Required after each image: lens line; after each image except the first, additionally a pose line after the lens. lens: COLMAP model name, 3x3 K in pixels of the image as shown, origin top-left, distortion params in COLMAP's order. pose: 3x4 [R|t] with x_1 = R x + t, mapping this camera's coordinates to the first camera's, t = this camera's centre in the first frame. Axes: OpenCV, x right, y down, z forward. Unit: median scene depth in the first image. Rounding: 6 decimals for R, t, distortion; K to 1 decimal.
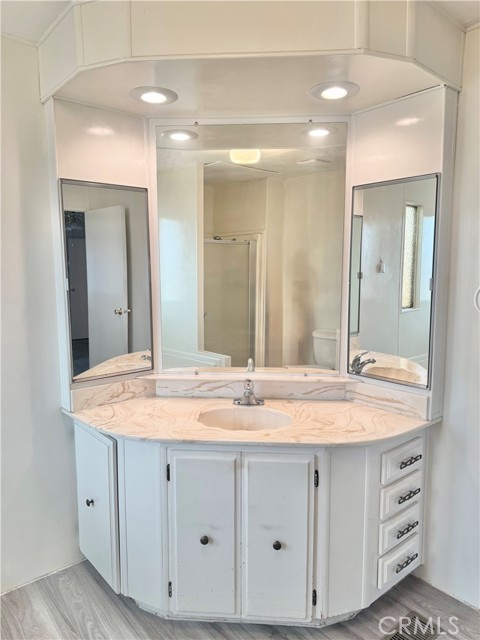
lens RADIAL K [[449.8, 0, 241.2], [0, 449.8, 323.0], [0, 0, 1]] dist [0.073252, -0.099675]
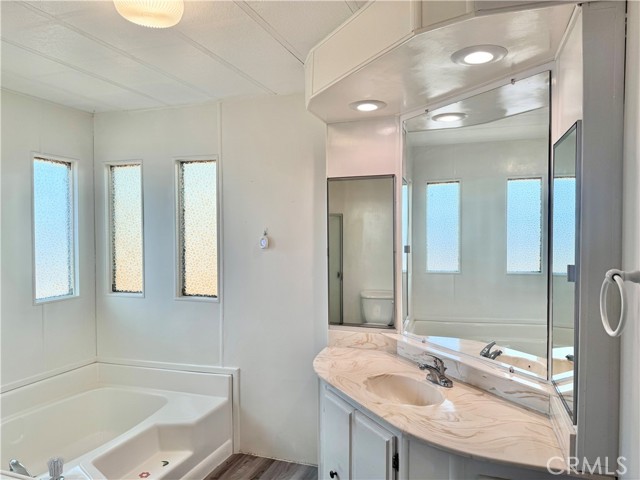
lens RADIAL K [[449.8, 0, 319.1], [0, 449.8, 242.2], [0, 0, 1]] dist [0.073252, -0.099675]
pose [[0.507901, 0.022155, -0.861130, 0.718864], [-0.107057, 0.993542, -0.037581, -0.054271], [0.854737, 0.111277, 0.506993, 0.252512]]
